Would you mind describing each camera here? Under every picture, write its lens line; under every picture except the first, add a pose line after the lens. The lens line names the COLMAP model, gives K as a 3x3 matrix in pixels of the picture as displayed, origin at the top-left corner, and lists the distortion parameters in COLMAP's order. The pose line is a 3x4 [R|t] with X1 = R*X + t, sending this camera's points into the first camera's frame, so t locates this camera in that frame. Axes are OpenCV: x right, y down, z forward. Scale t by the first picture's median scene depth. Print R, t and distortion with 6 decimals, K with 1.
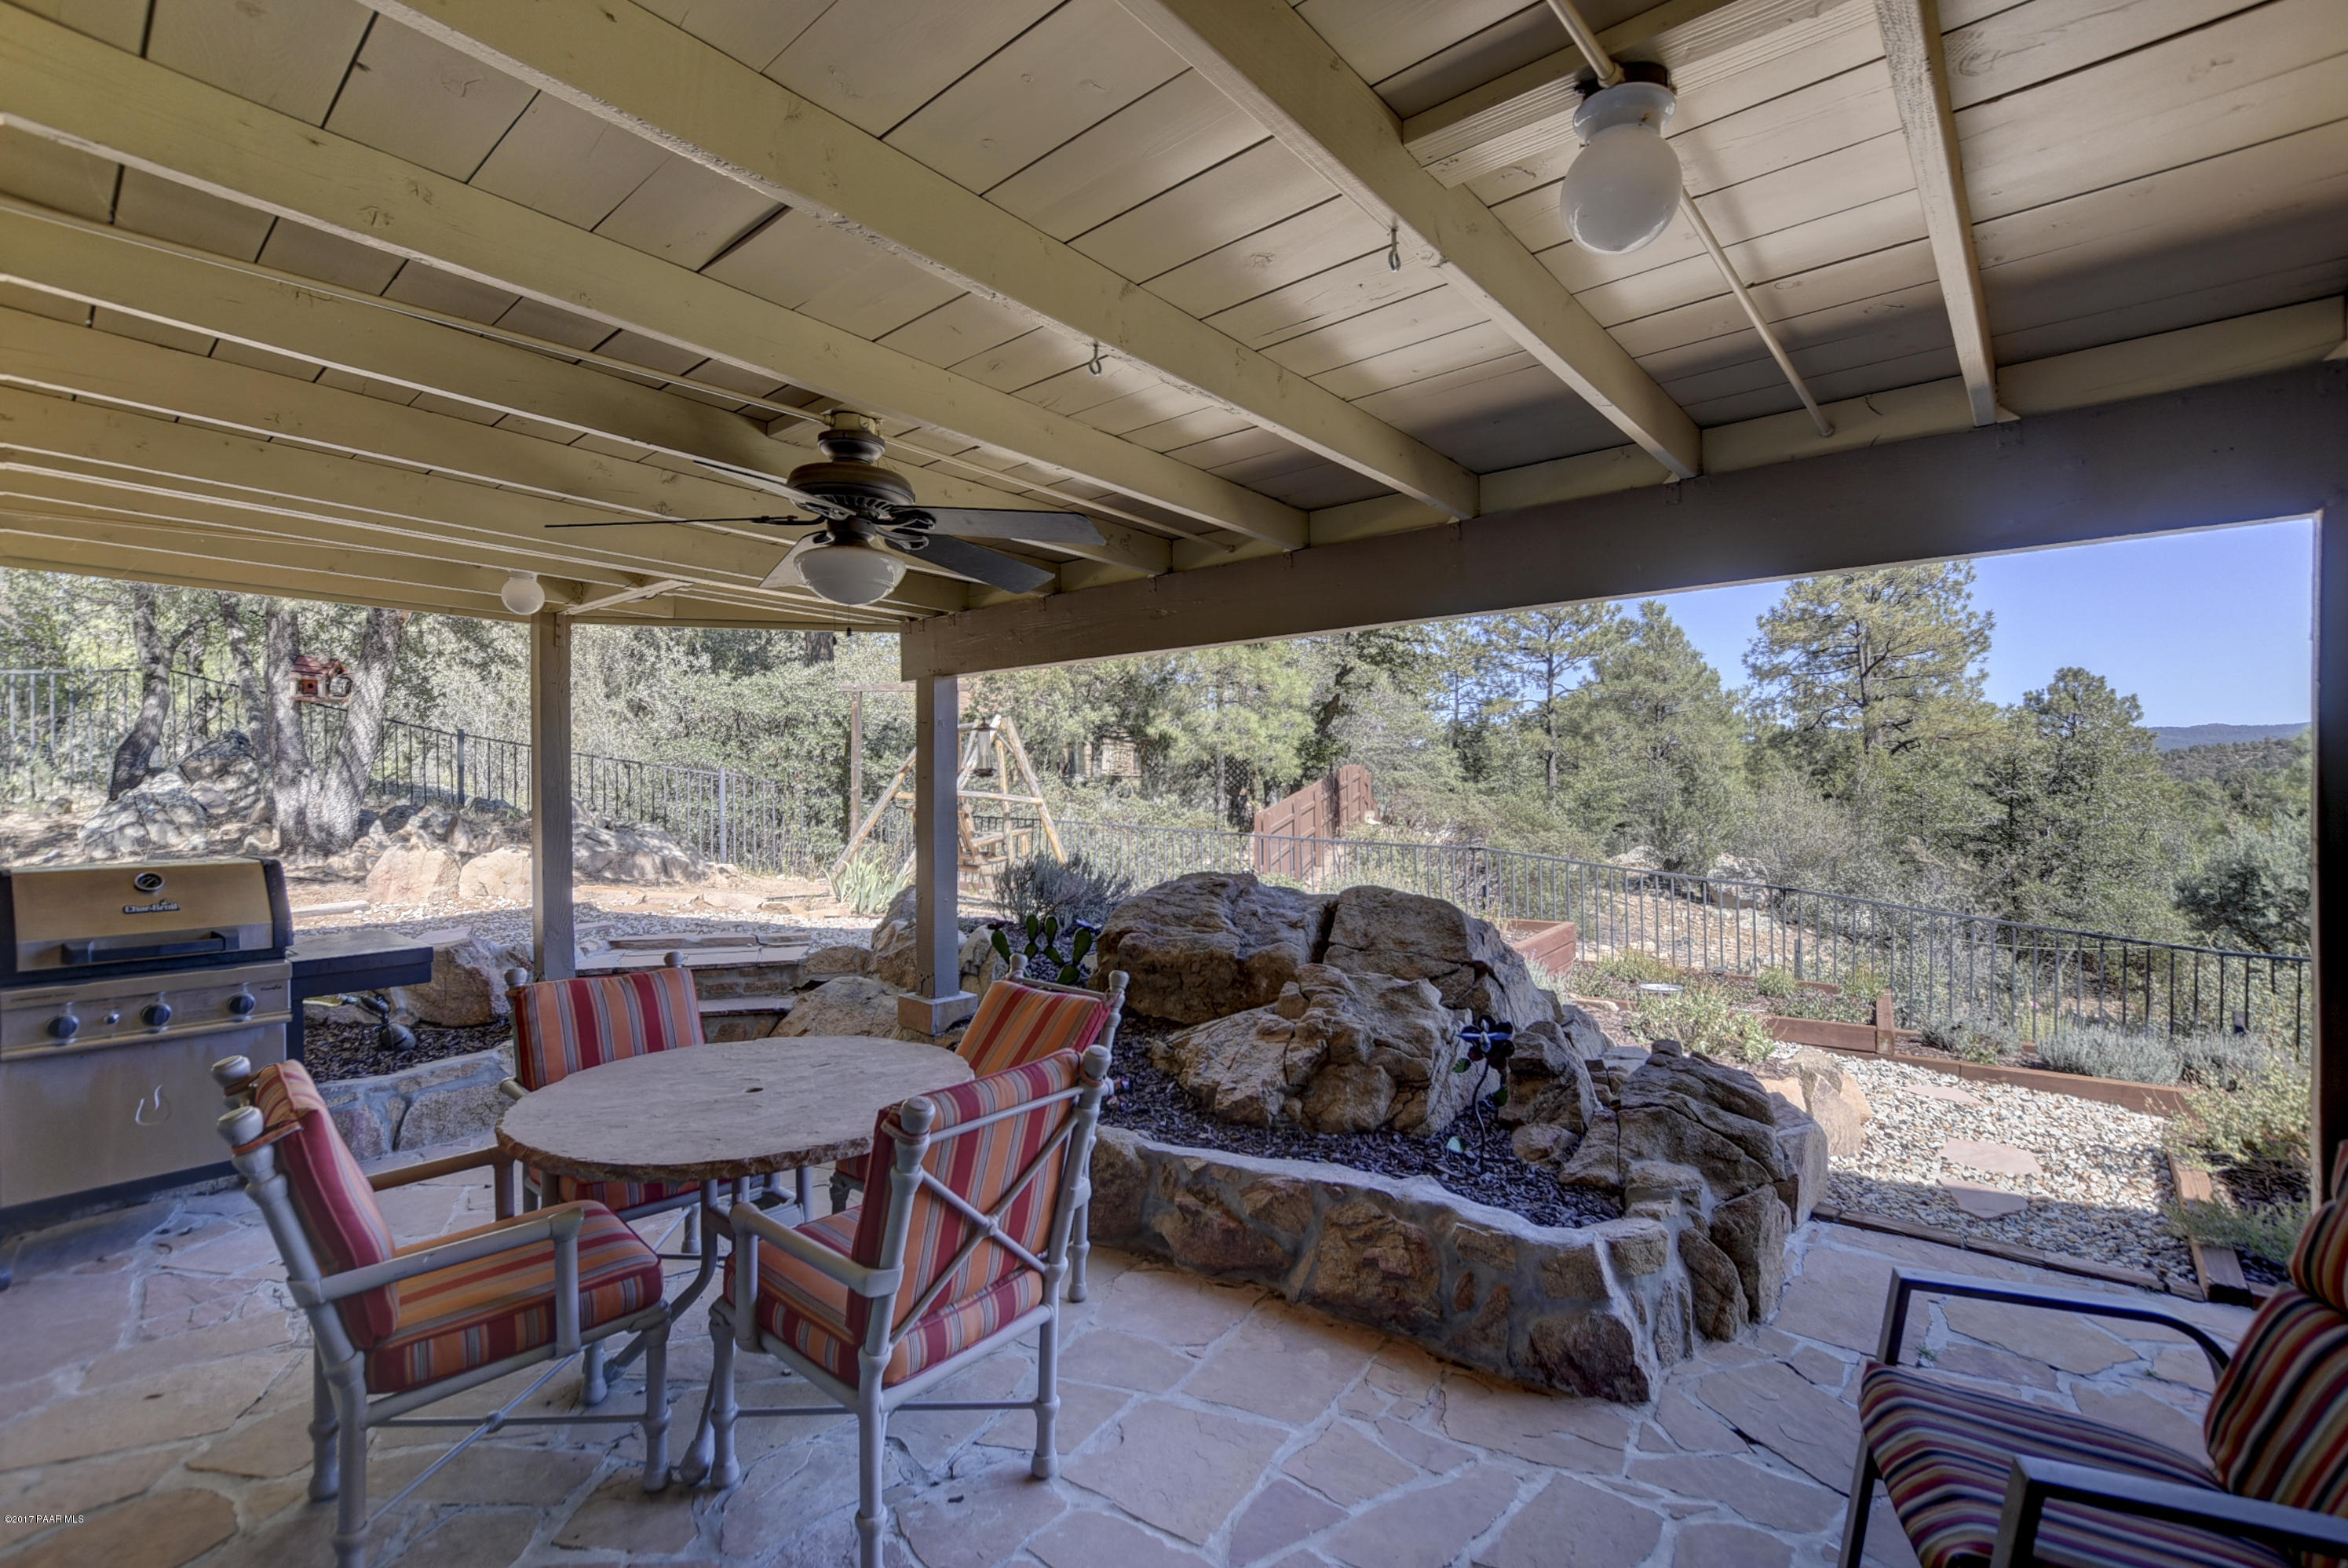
lens RADIAL K [[1033.8, 0, 1167.7], [0, 1033.8, 799.7], [0, 0, 1]] dist [-0.031726, 0.007084]
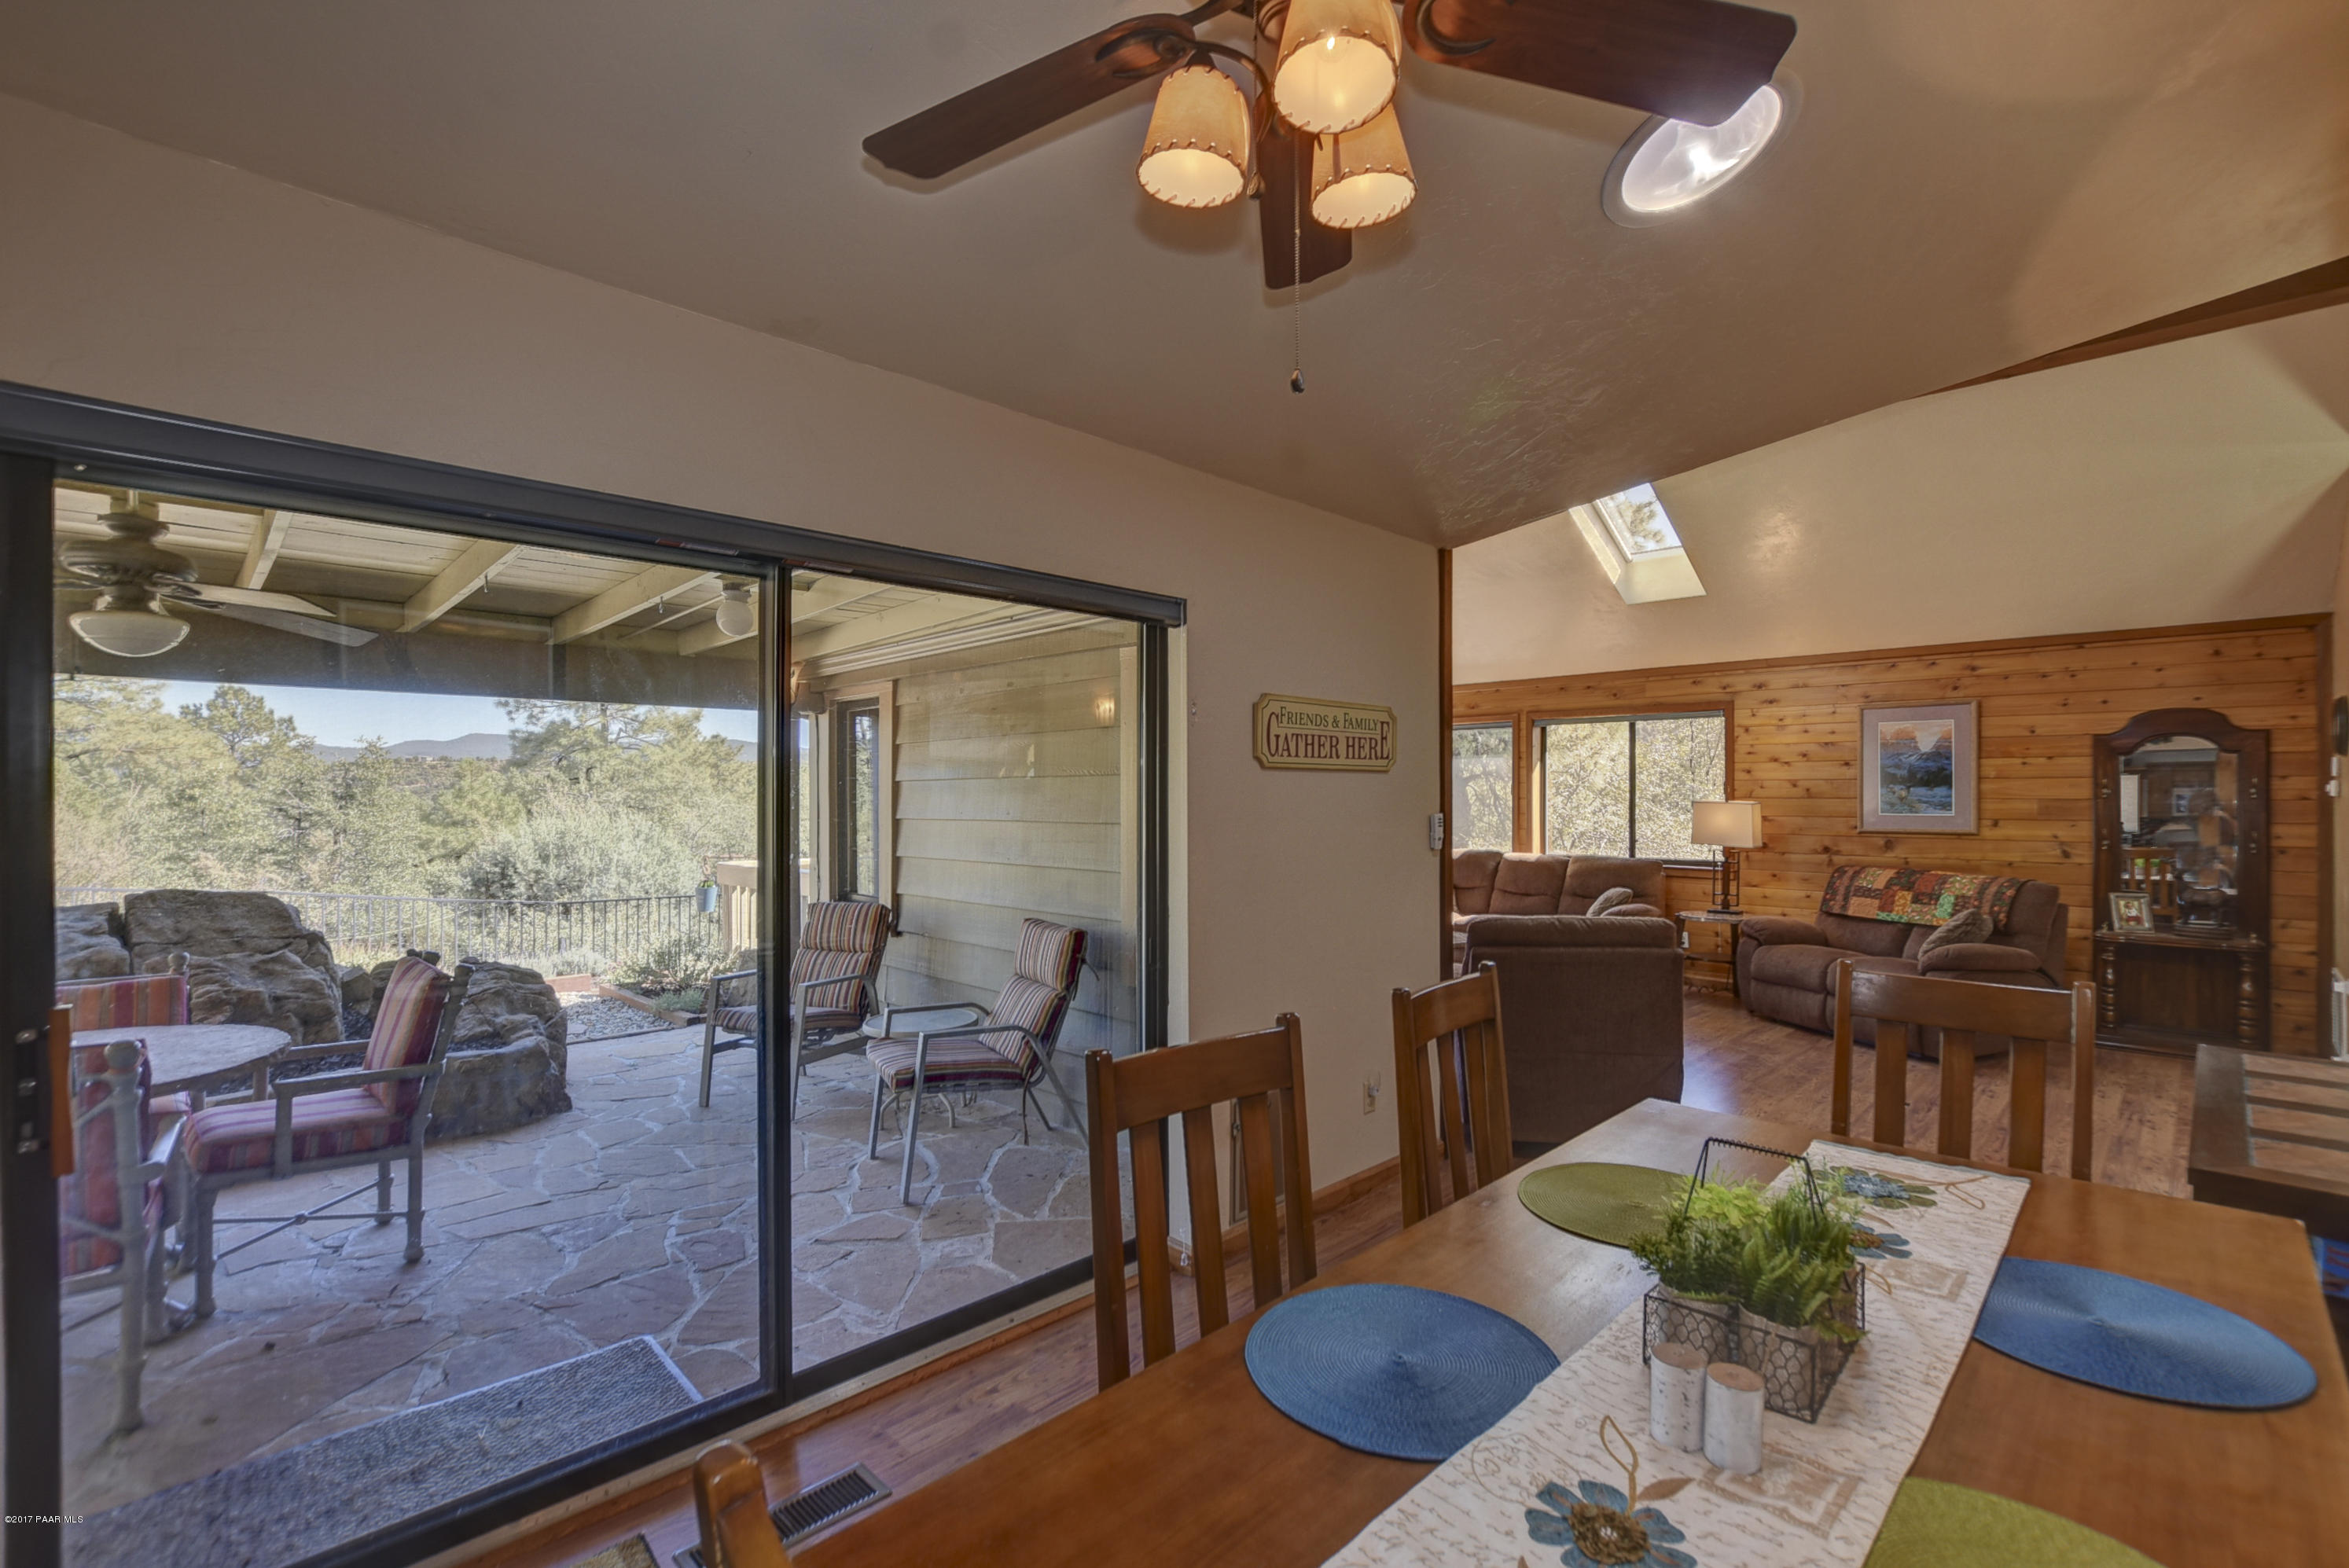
lens RADIAL K [[1034.3, 0, 1168.2], [0, 1034.3, 799.7], [0, 0, 1]] dist [-0.031726, 0.007084]
pose [[0.072937, 0.001889, 0.997335, -0.371638], [0.013875, 0.999900, -0.002909, 0.000304], [-0.997240, 0.014050, 0.072904, -0.088635]]
